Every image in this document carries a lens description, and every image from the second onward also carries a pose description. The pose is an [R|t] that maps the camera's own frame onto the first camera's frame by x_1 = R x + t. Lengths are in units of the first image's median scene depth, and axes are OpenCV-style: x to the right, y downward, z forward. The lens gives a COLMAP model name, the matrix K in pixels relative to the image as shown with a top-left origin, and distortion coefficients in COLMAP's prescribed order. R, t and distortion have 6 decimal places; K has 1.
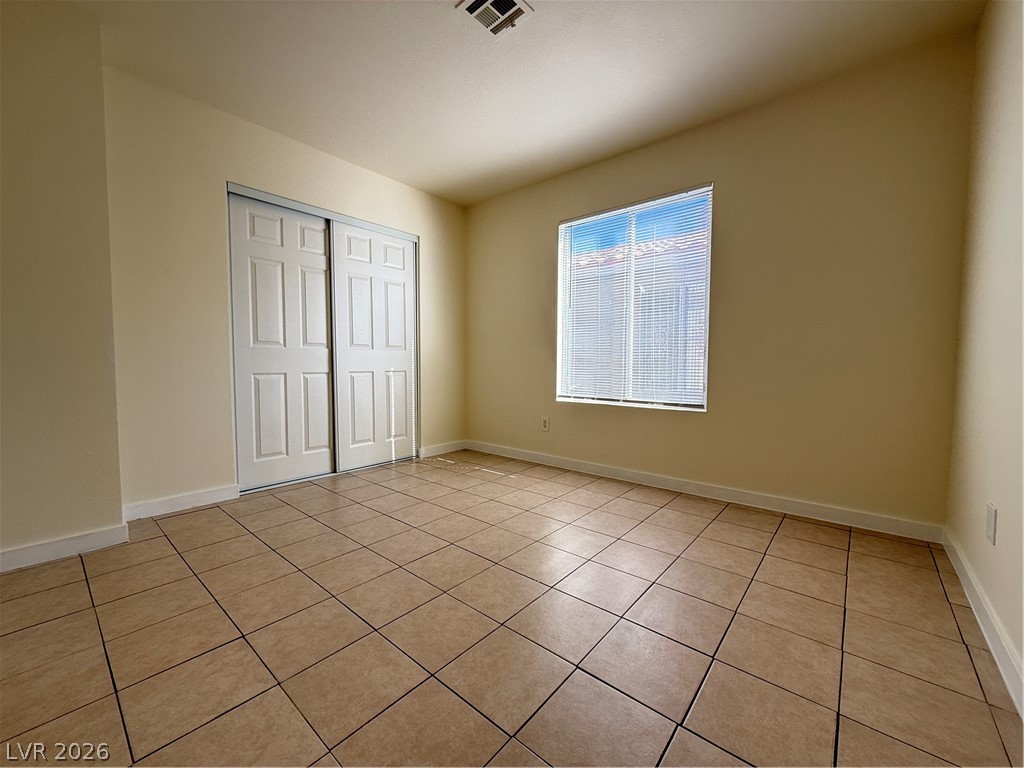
lens RADIAL K [[409.1, 0, 514.2], [0, 409.1, 384.1], [0, 0, 1]] dist [0.002476, -0.000092]
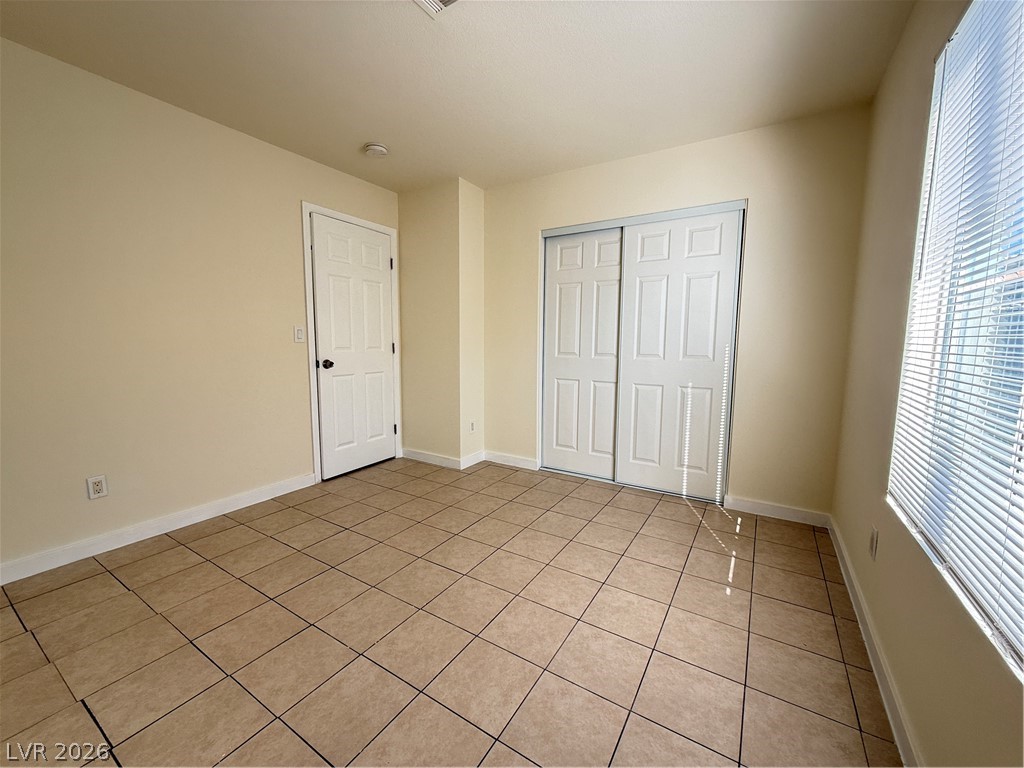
lens RADIAL K [[409.1, 0, 514.2], [0, 409.1, 384.1], [0, 0, 1]] dist [0.002476, -0.000092]
pose [[0.145275, 0.109612, -0.983301, 0.561229], [-0.056290, 0.993150, 0.102394, -0.126683], [0.987789, 0.040475, 0.150450, 0.673425]]
